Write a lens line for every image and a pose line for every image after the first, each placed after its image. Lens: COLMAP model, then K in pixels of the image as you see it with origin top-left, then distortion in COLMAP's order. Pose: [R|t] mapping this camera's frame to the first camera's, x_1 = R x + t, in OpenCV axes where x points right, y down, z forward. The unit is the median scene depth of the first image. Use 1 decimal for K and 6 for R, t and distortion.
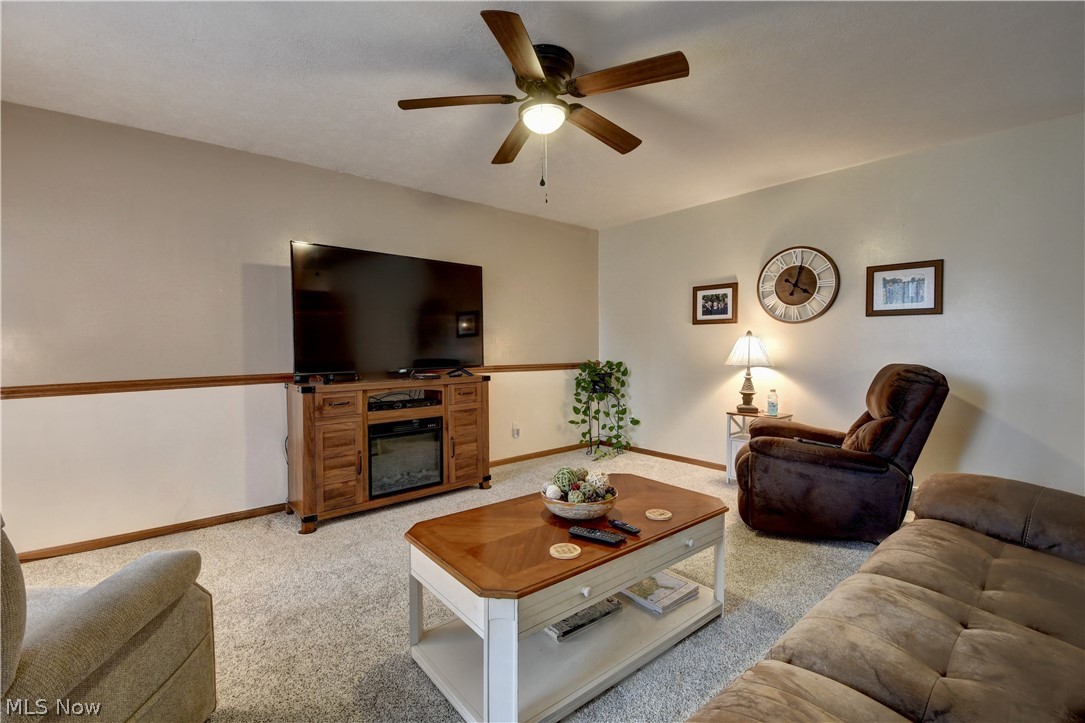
lens RADIAL K [[475.8, 0, 542.4], [0, 475.8, 358.0], [0, 0, 1]] dist [0.001540, -0.014084]
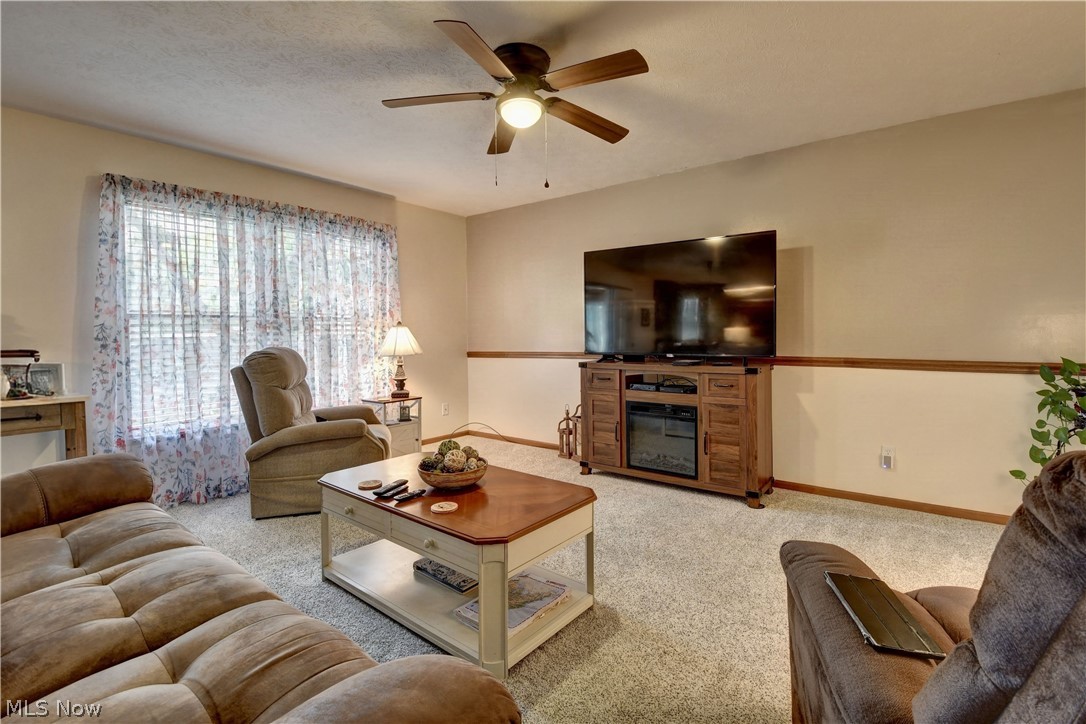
lens RADIAL K [[476.2, 0, 539.9], [0, 476.2, 343.1], [0, 0, 1]] dist [0.001540, -0.014084]
pose [[0.198035, 0.024074, -0.979899, 0.650048], [-0.019192, 0.999602, 0.020679, -0.015203], [0.980007, 0.014711, 0.198418, 0.526660]]
